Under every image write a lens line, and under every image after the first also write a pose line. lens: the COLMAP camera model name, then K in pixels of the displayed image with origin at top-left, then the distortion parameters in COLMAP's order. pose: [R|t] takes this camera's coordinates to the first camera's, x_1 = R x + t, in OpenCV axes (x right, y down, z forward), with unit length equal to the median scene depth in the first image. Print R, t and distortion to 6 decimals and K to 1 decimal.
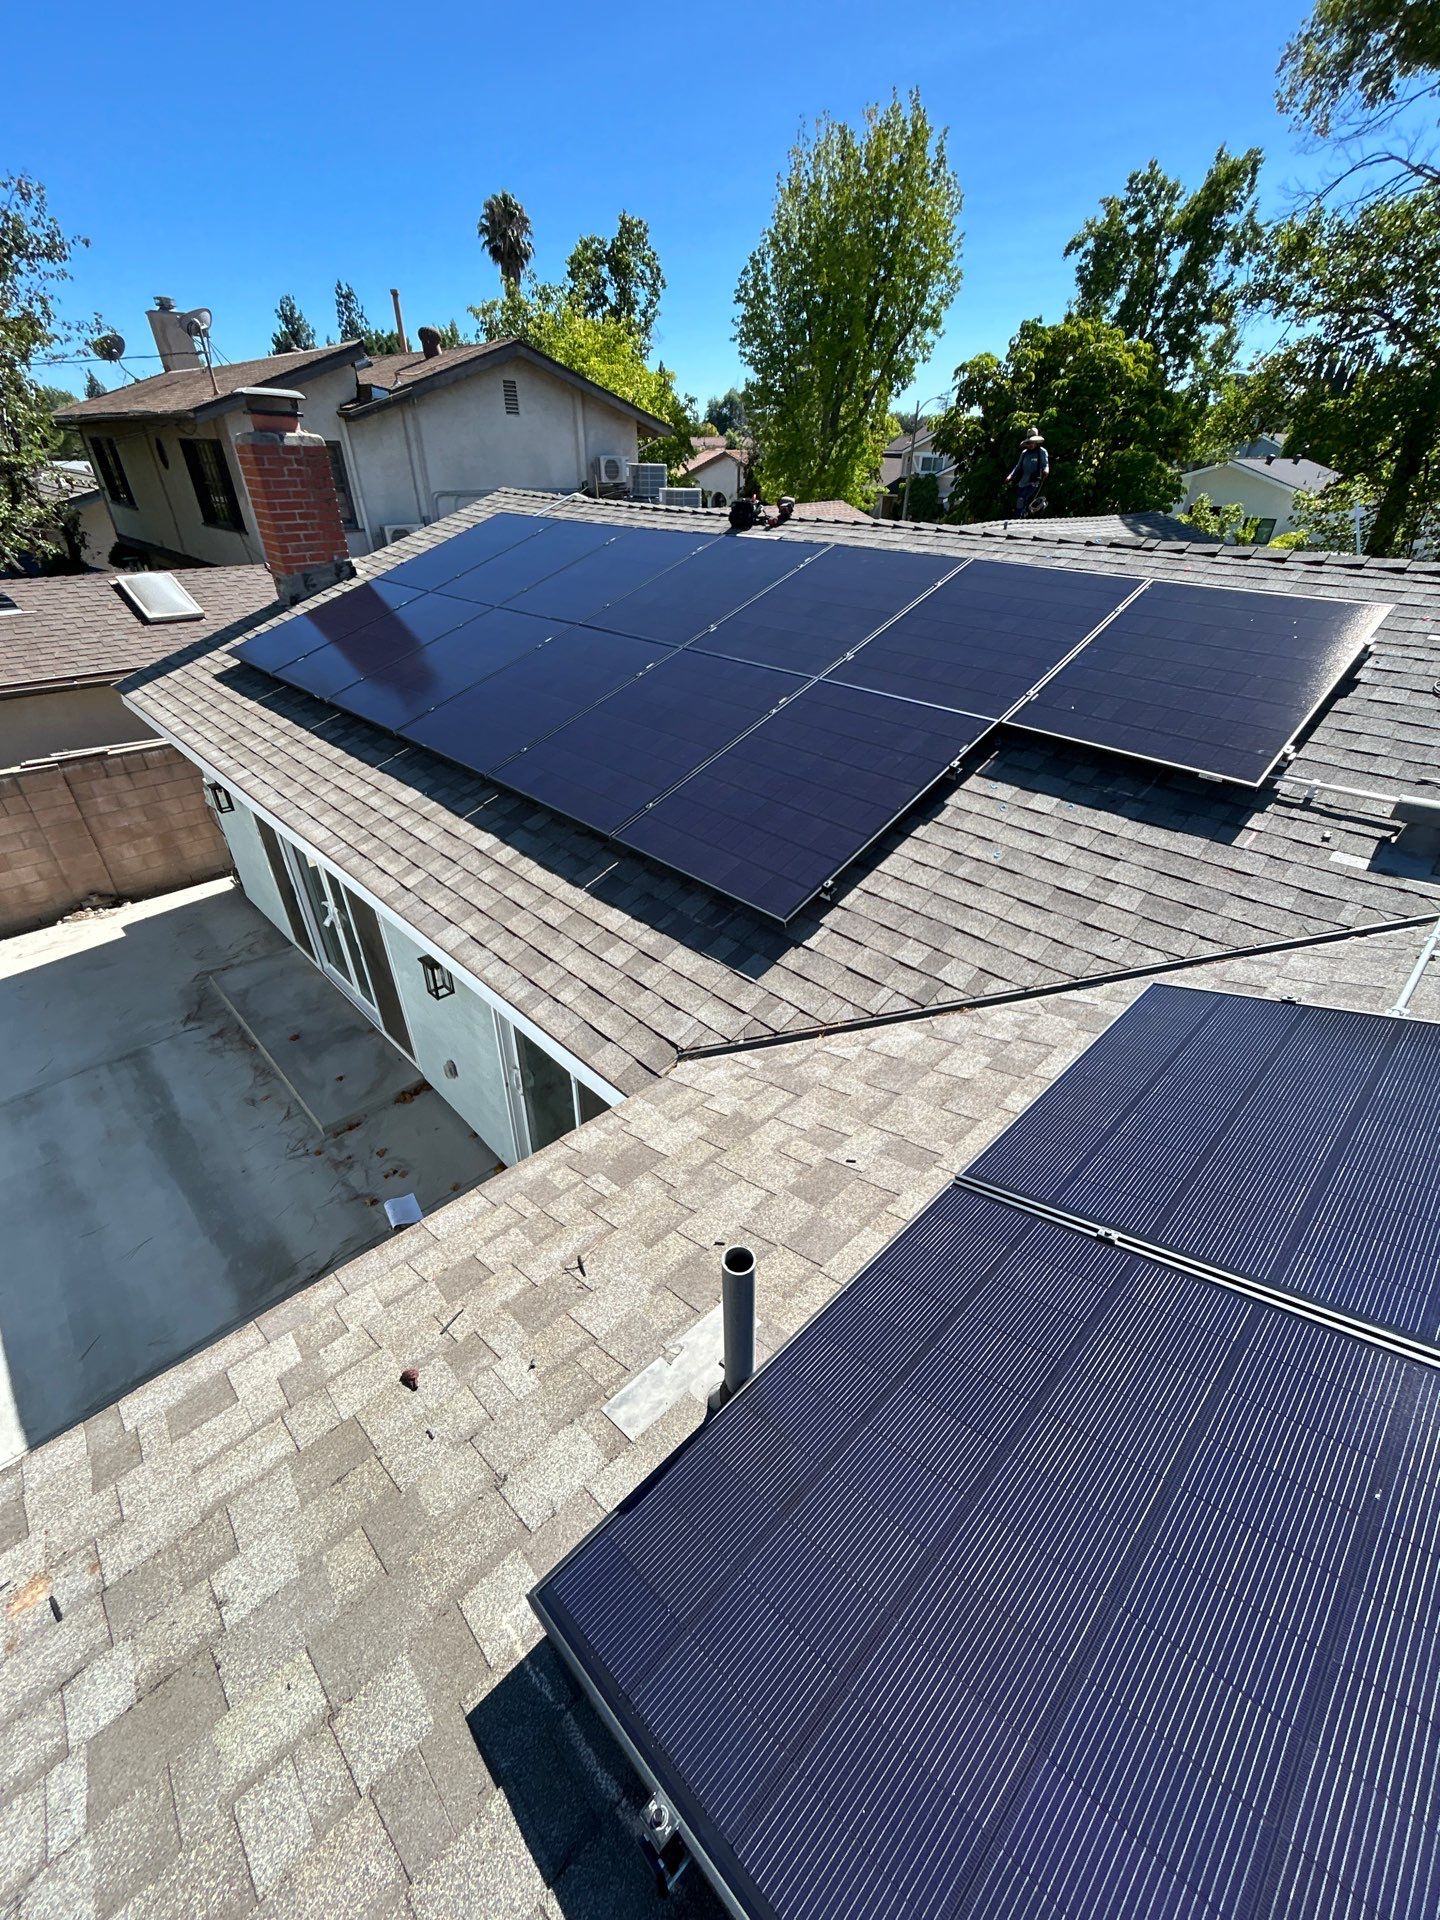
lens RADIAL K [[767.5, 0, 720.0], [0, 767.5, 960.0], [0, 0, 1]] dist [0.000020, 0.000358]
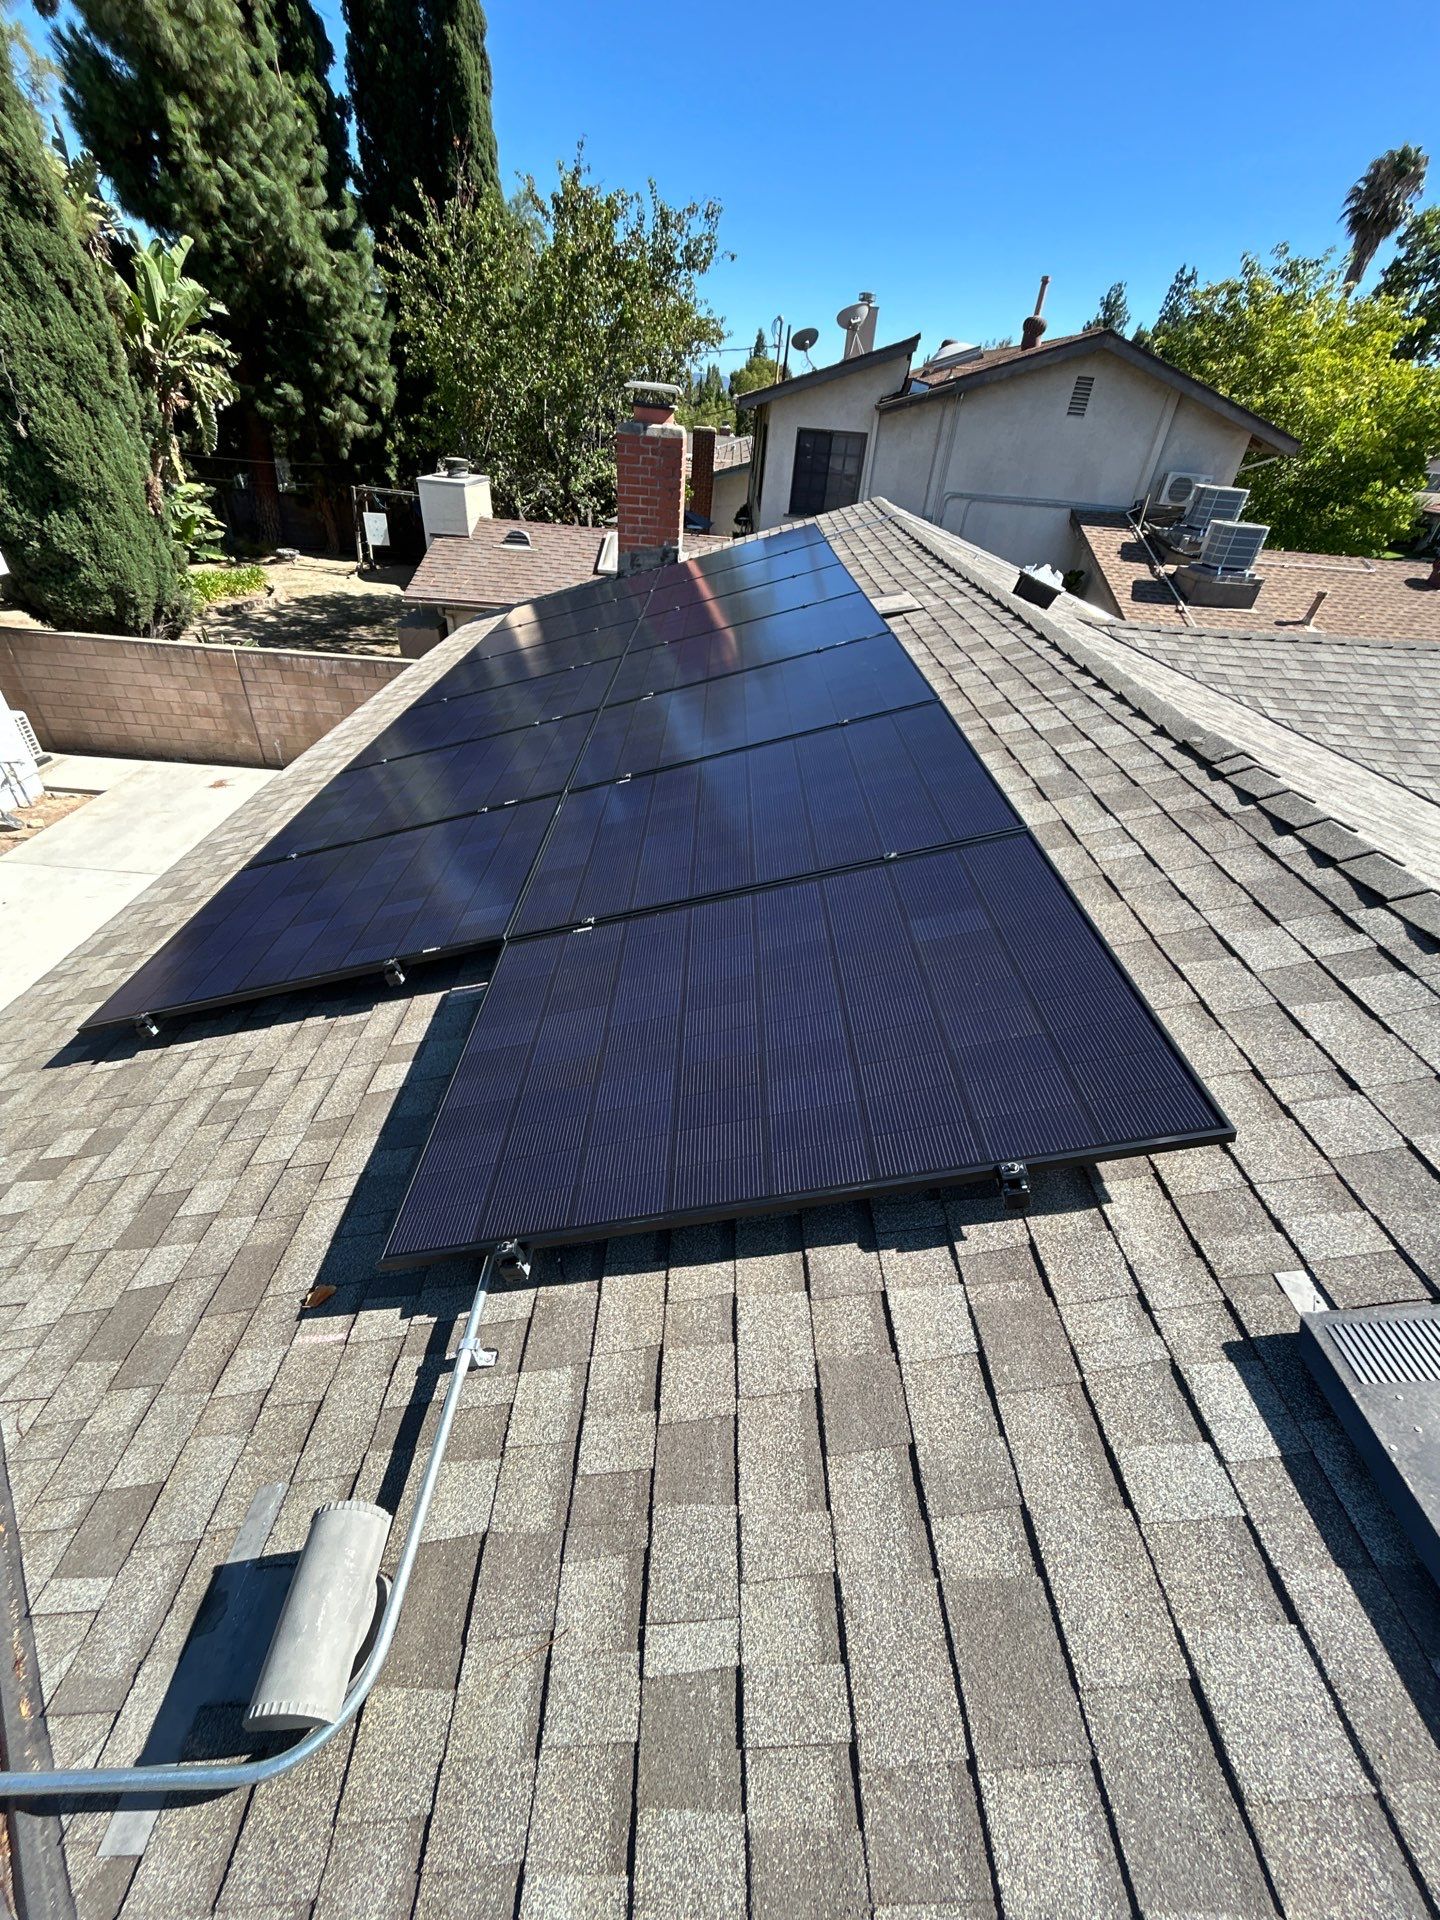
lens RADIAL K [[767.5, 0, 720.0], [0, 767.5, 960.0], [0, 0, 1]] dist [0.000020, 0.000358]
pose [[0.705648, 0.446739, -0.549987, 0.234160], [-0.441053, 0.884428, 0.152512, -0.128801], [0.554557, 0.134954, 0.821130, 0.153695]]
